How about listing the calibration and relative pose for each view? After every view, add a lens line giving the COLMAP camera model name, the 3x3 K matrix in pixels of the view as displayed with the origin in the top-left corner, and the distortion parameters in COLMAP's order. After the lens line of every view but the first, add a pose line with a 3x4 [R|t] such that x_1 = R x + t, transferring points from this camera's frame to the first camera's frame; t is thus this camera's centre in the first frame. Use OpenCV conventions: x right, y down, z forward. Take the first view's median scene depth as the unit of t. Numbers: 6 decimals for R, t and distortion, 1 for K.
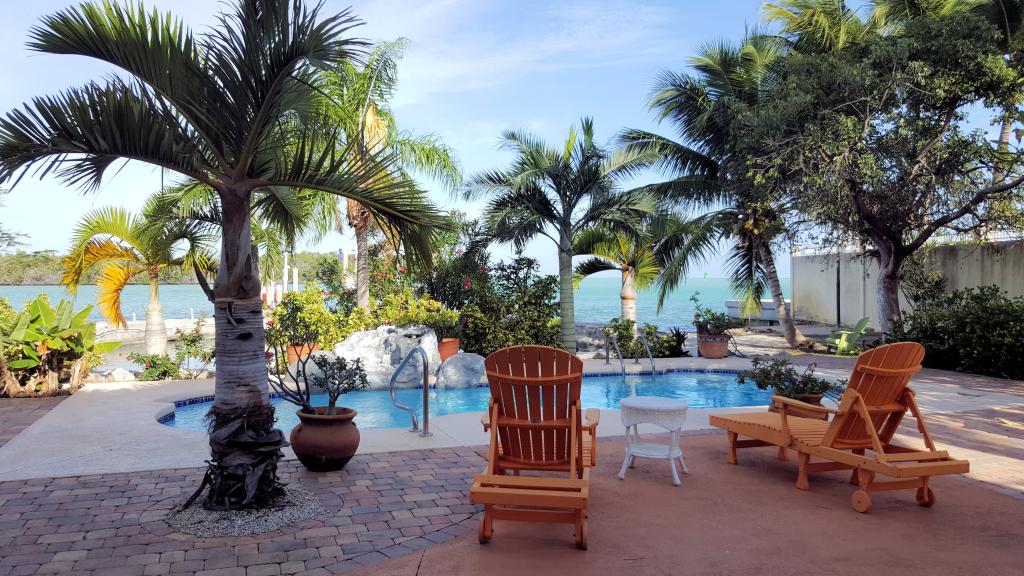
lens RADIAL K [[781.1, 0, 508.9], [0, 781.1, 255.4], [0, 0, 1]] dist [0.088301, -0.188288]
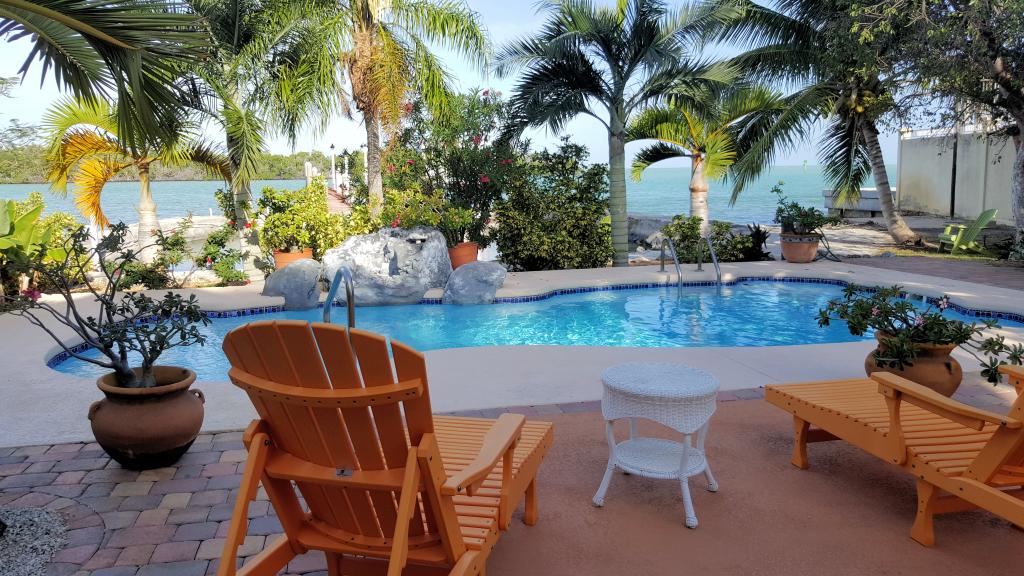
lens RADIAL K [[781.1, 0, 508.9], [0, 781.1, 255.4], [0, 0, 1]] dist [0.088301, -0.188288]
pose [[0.993866, -0.003215, -0.110546, 0.047717], [0.018223, 0.990675, 0.135023, 0.006691], [0.109081, -0.136209, 0.984656, 0.148426]]
